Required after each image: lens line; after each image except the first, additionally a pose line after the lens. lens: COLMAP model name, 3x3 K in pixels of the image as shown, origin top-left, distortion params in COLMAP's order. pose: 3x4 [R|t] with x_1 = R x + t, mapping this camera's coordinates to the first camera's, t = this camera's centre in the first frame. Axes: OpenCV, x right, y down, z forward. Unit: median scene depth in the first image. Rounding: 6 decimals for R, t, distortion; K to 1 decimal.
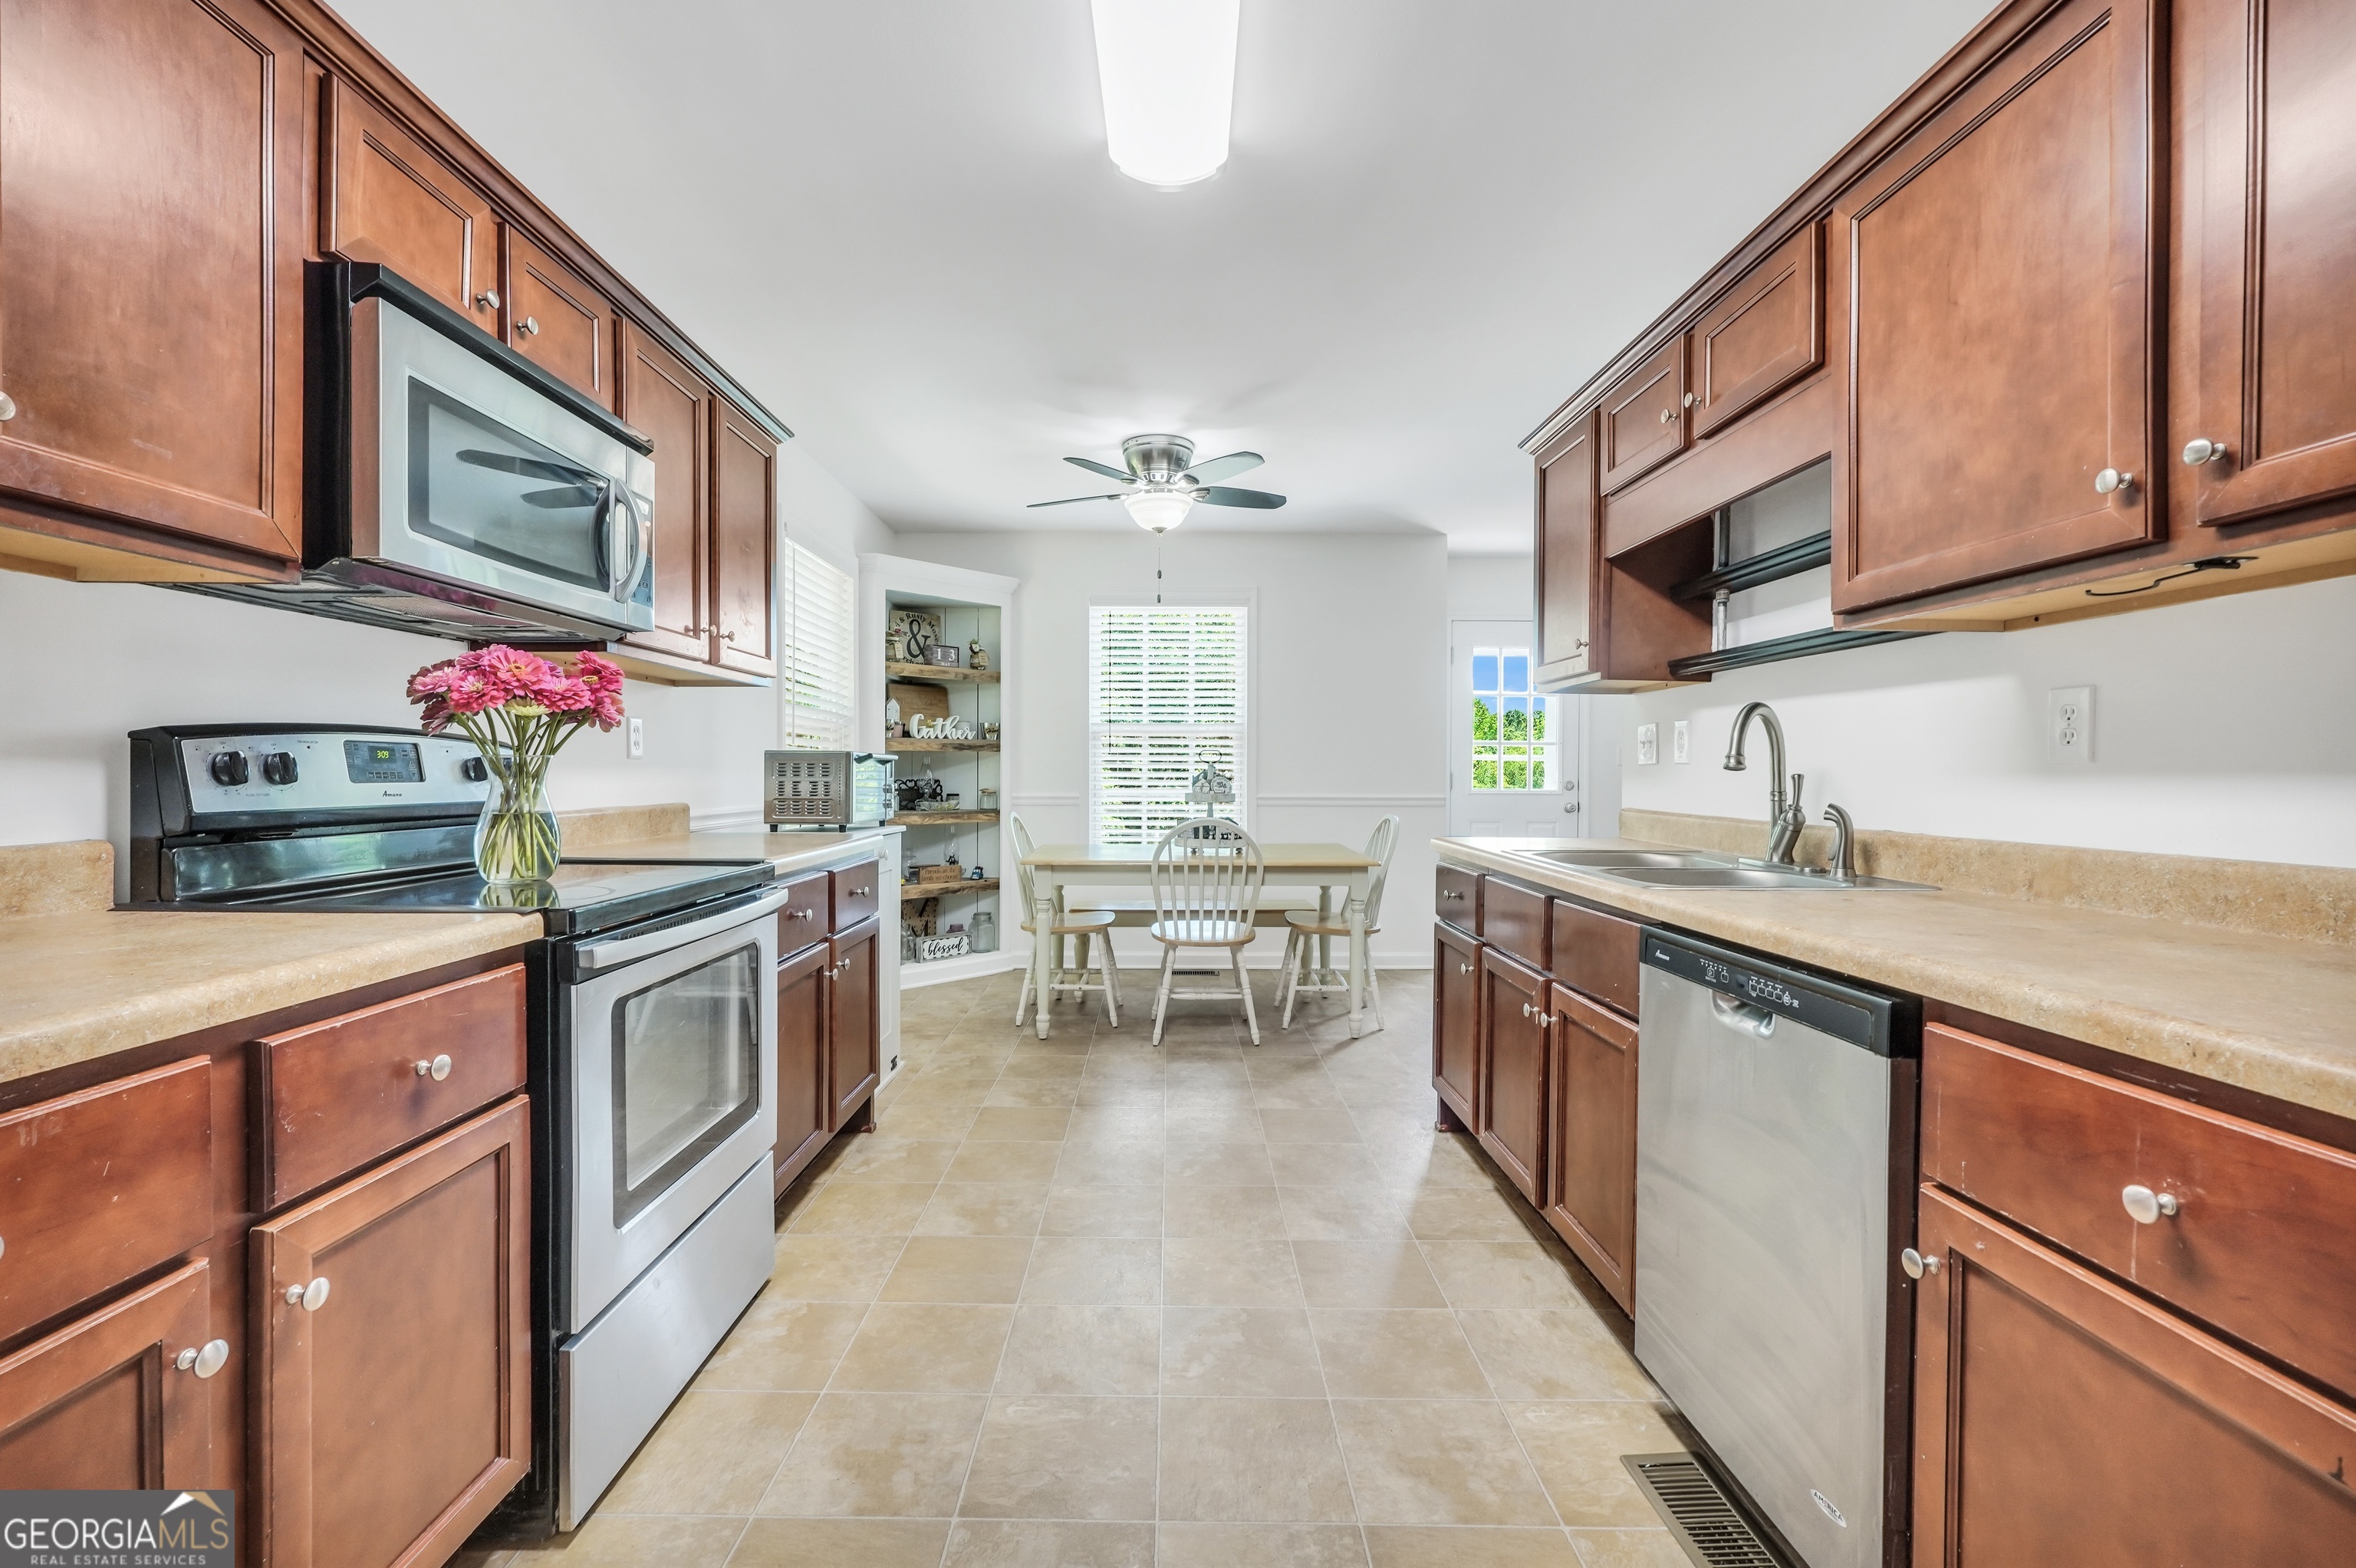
lens RADIAL K [[996.2, 0, 1128.6], [0, 996.2, 778.9], [0, 0, 1]] dist [-0.017210, 0.005554]
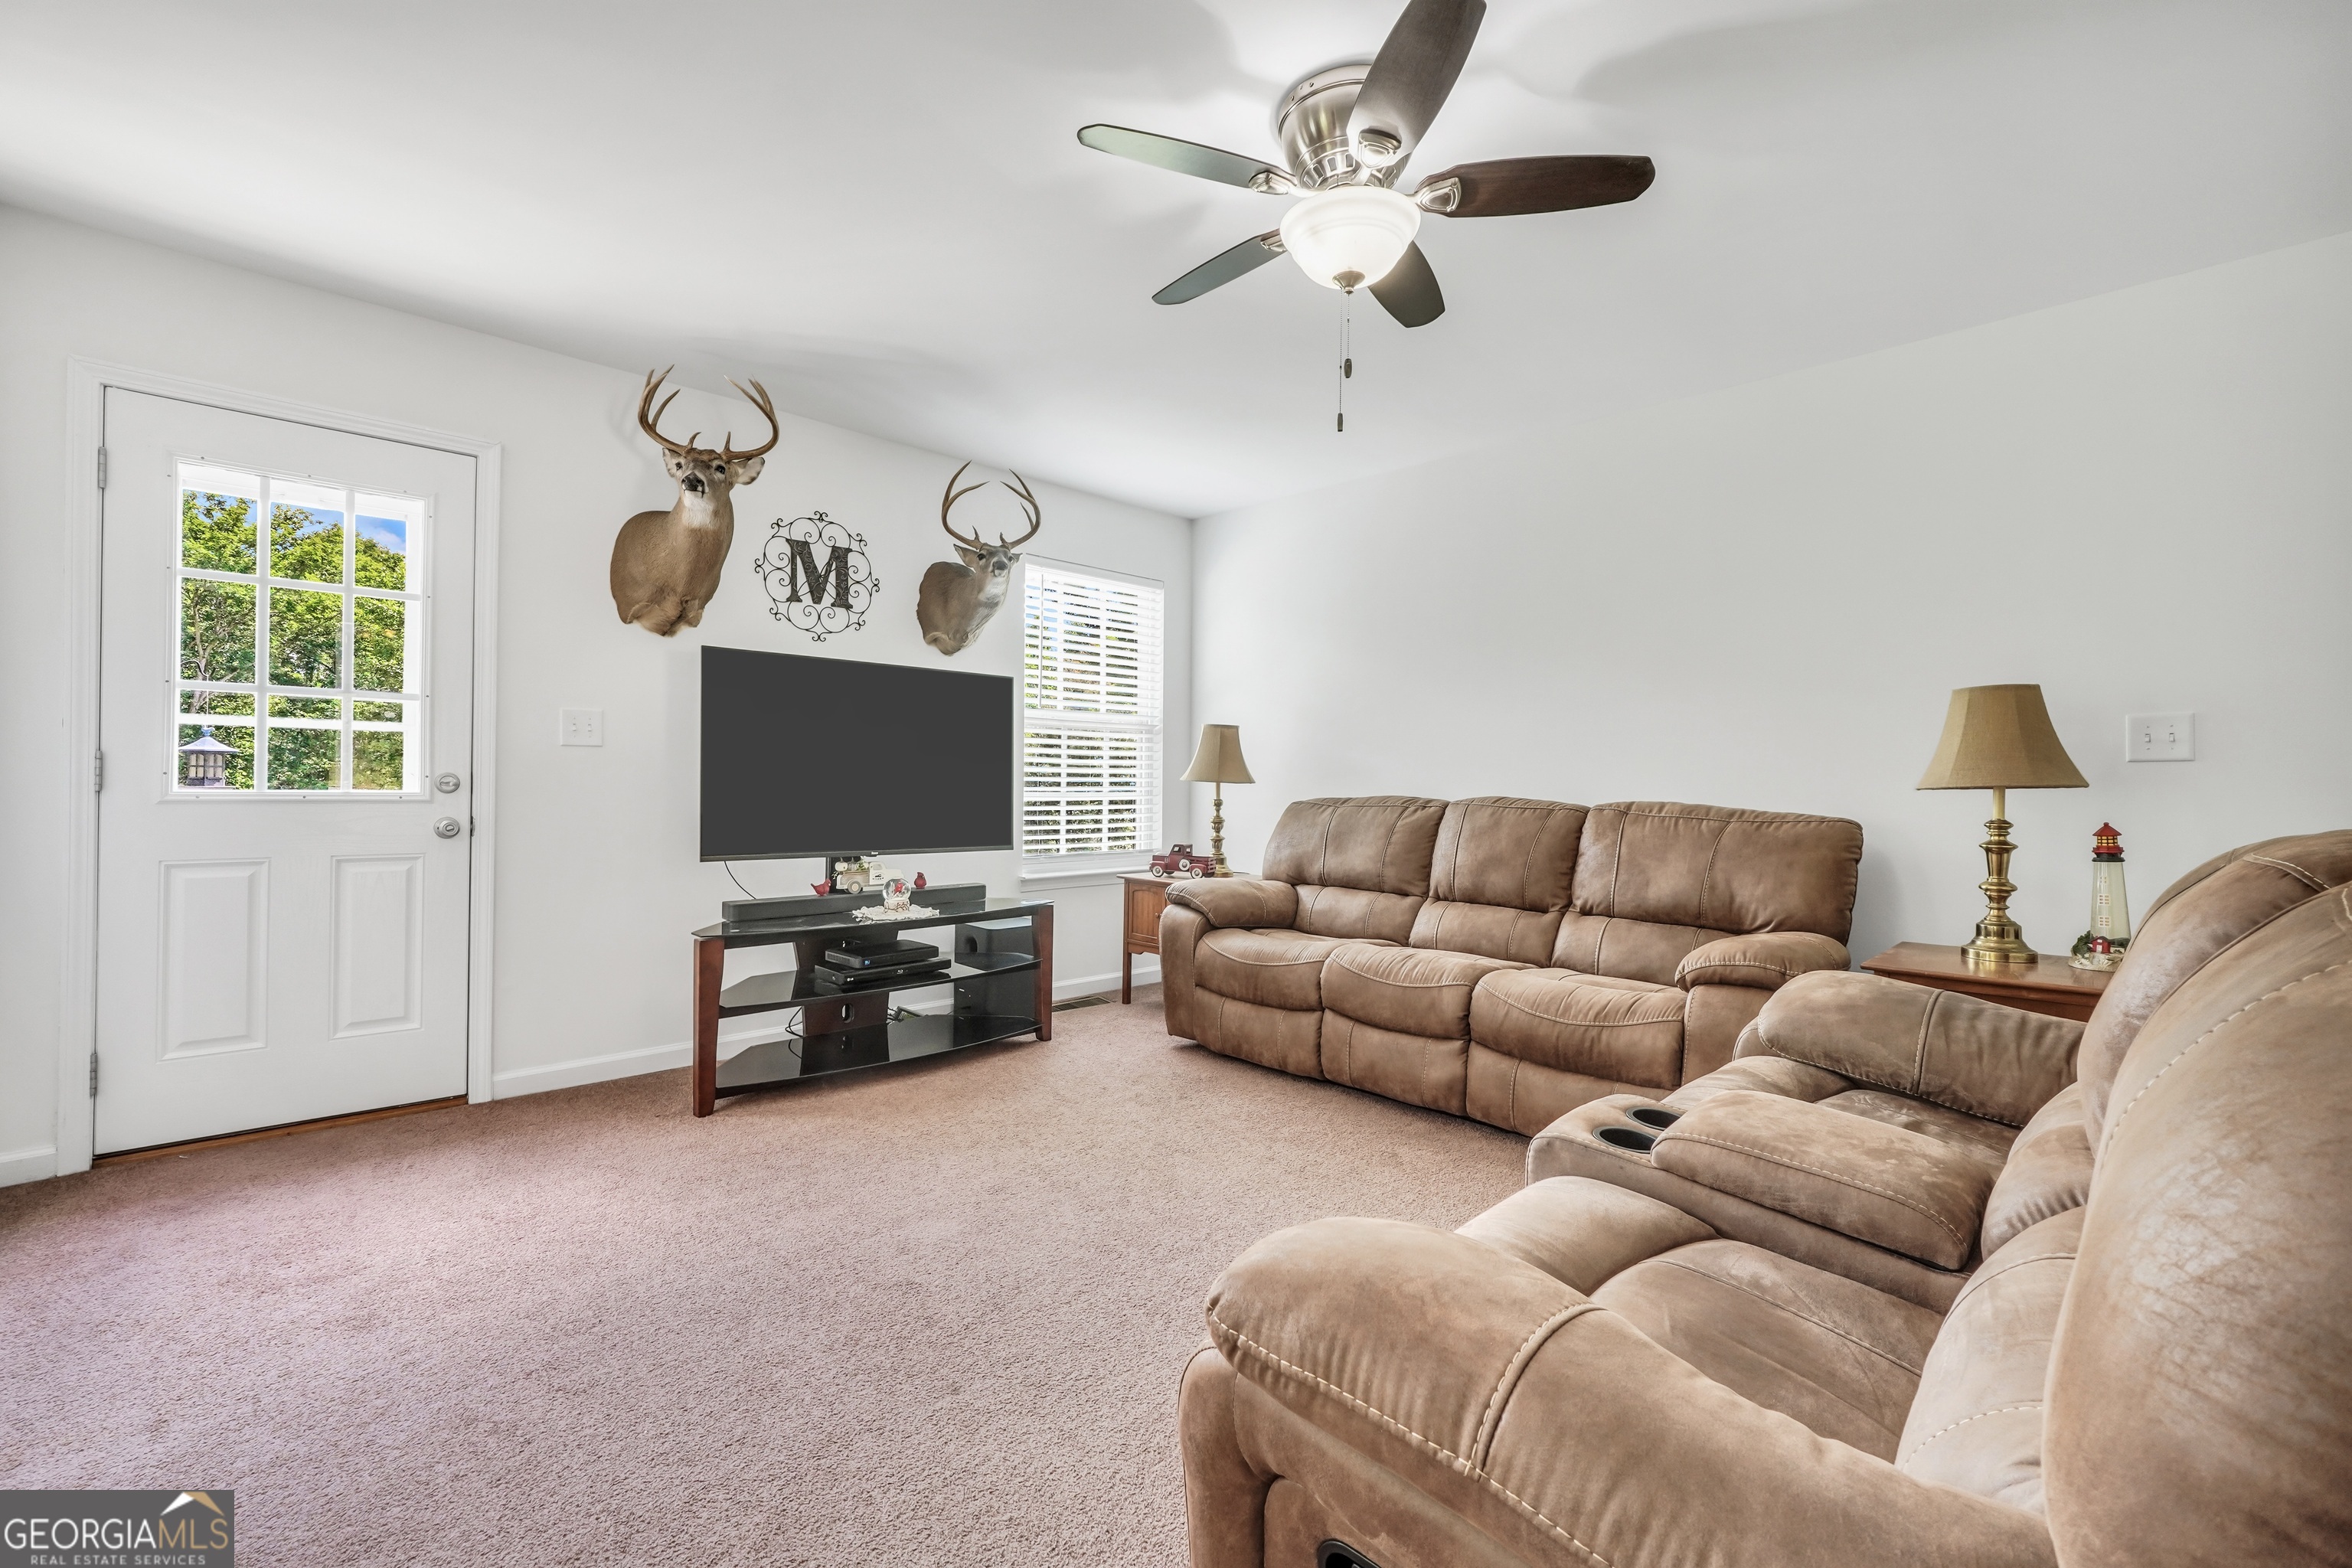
lens RADIAL K [[994.6, 0, 1158.5], [0, 994.6, 782.7], [0, 0, 1]] dist [-0.017210, 0.005554]
pose [[0.700607, 0.005140, 0.713529, 1.056327], [-0.003449, 0.999987, -0.003816, 0.022036], [-0.713539, 0.000213, 0.700615, 1.199273]]
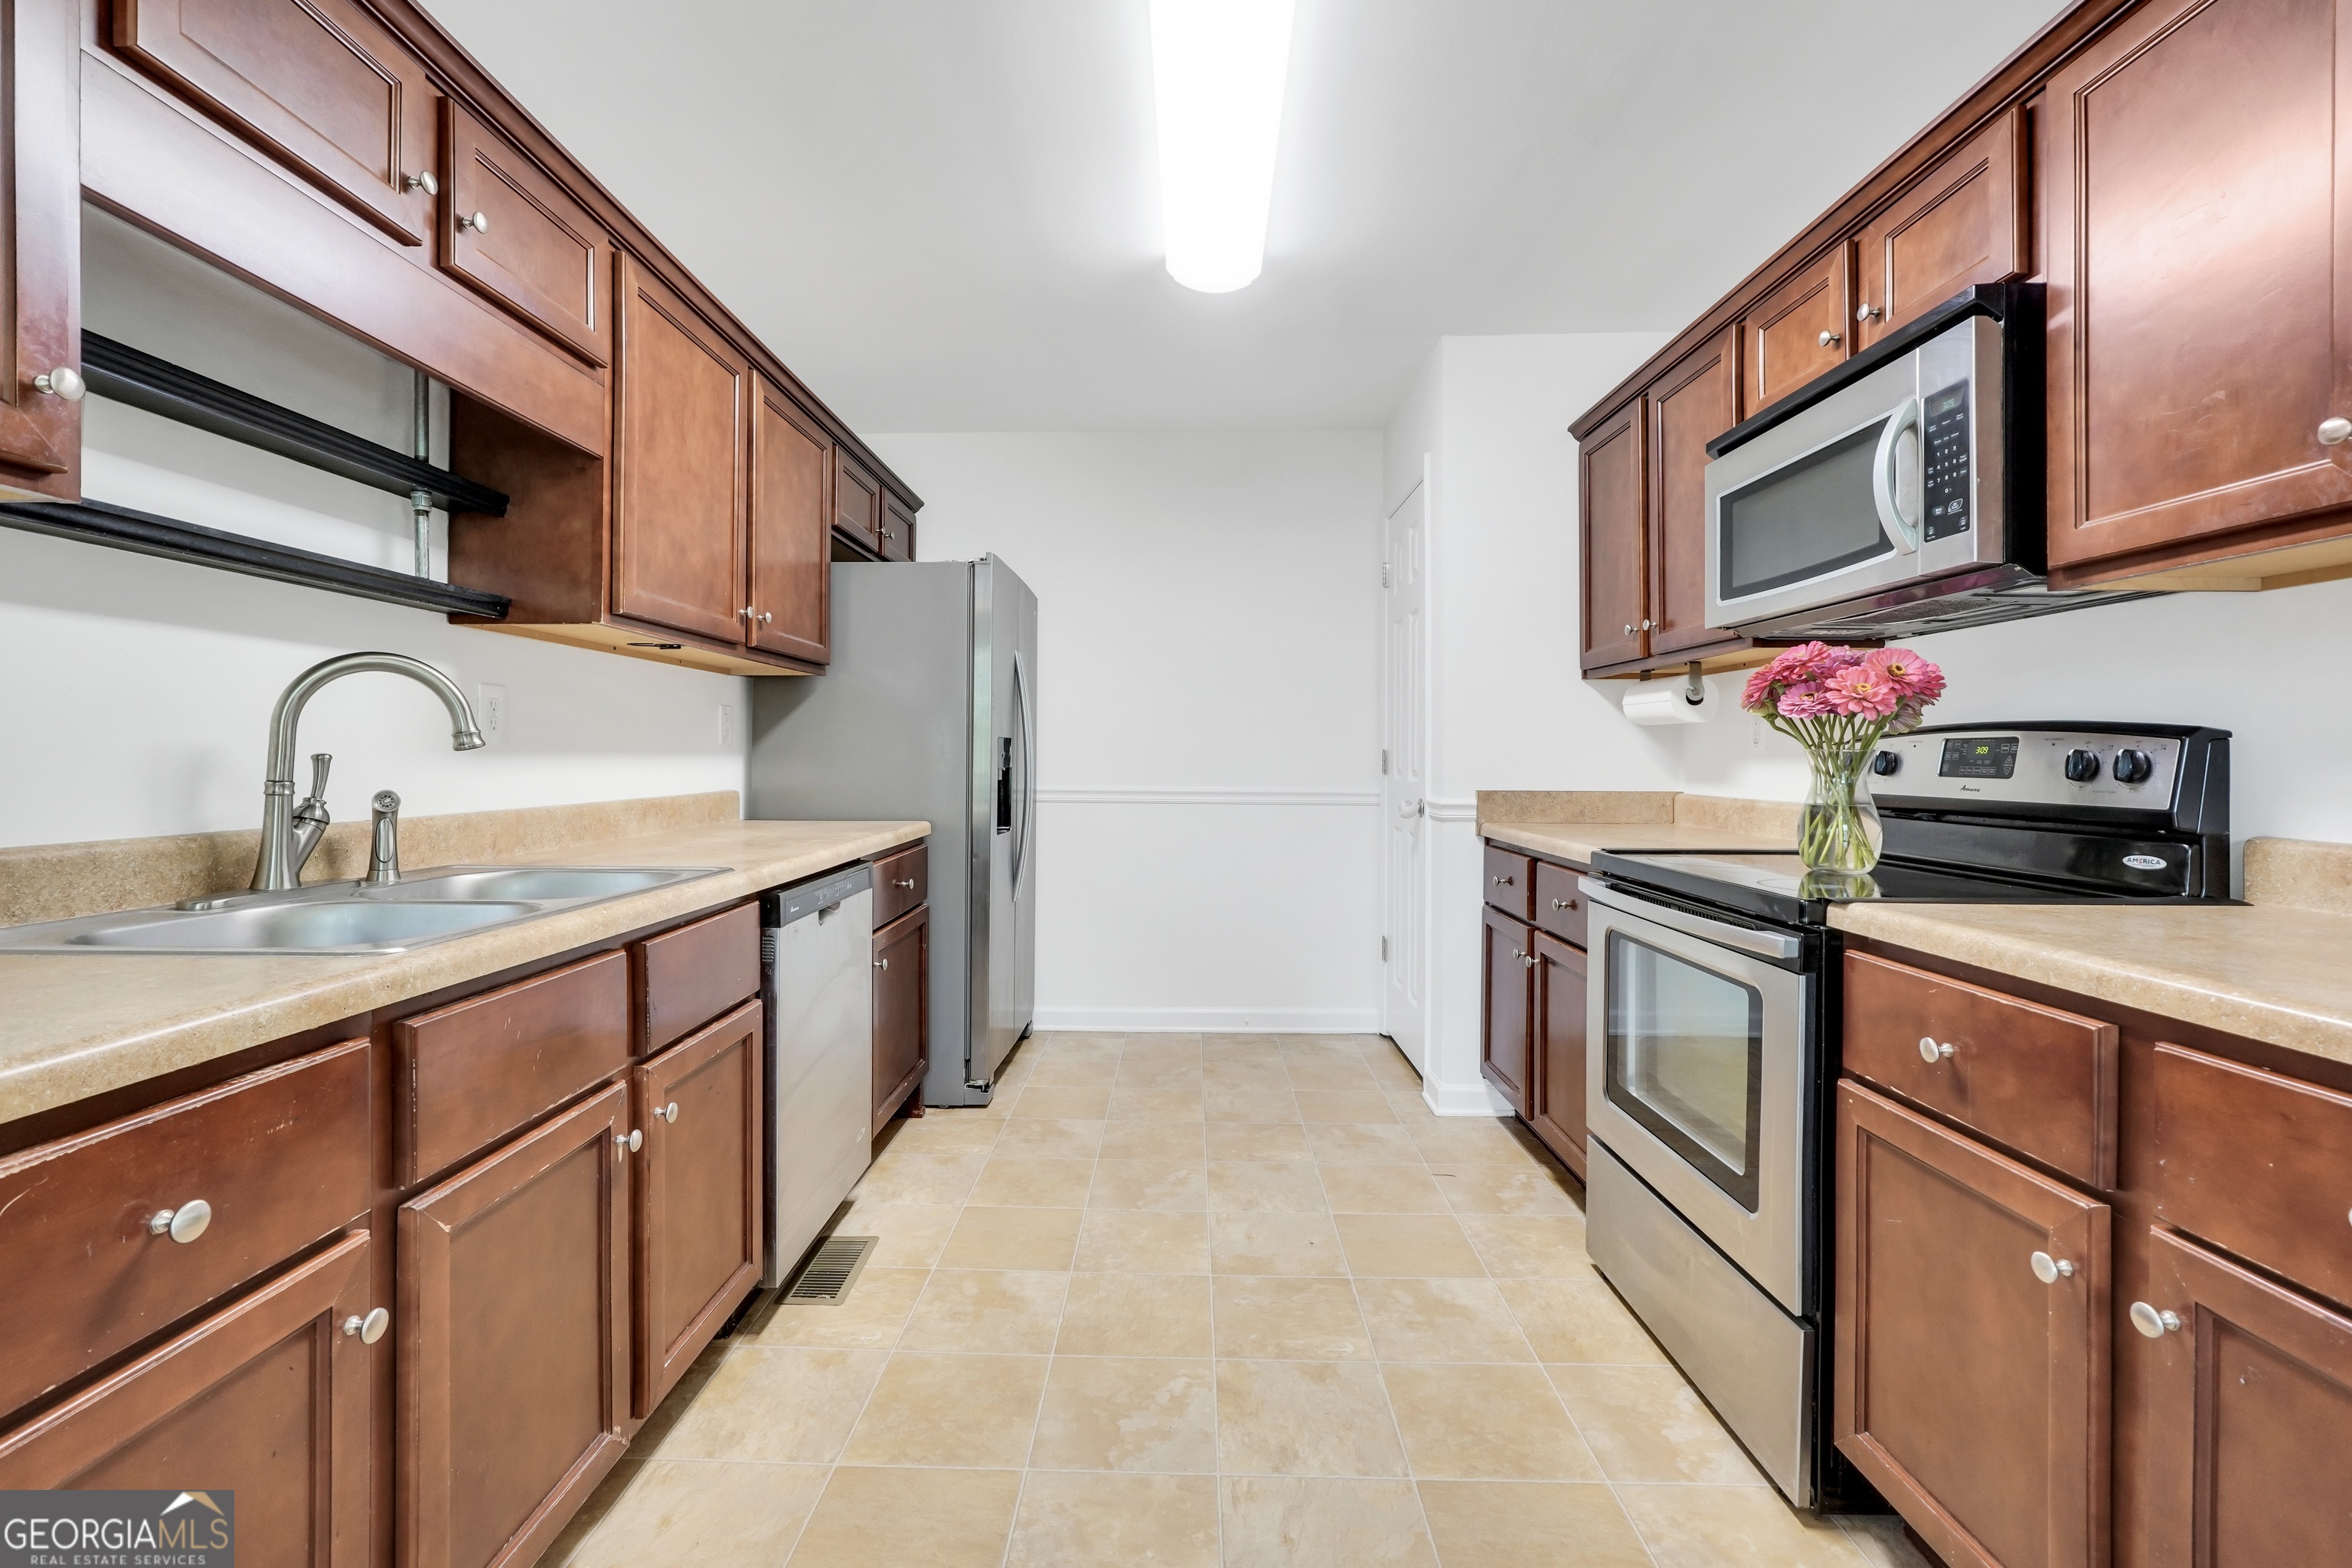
lens RADIAL K [[994.6, 0, 1168.5], [0, 994.6, 753.4], [0, 0, 1]] dist [-0.017210, 0.005554]
pose [[-0.999843, -0.009980, -0.014632, 0.088756], [-0.010070, 0.999931, 0.006090, -0.017229], [0.014570, 0.006237, -0.999874, 1.803137]]
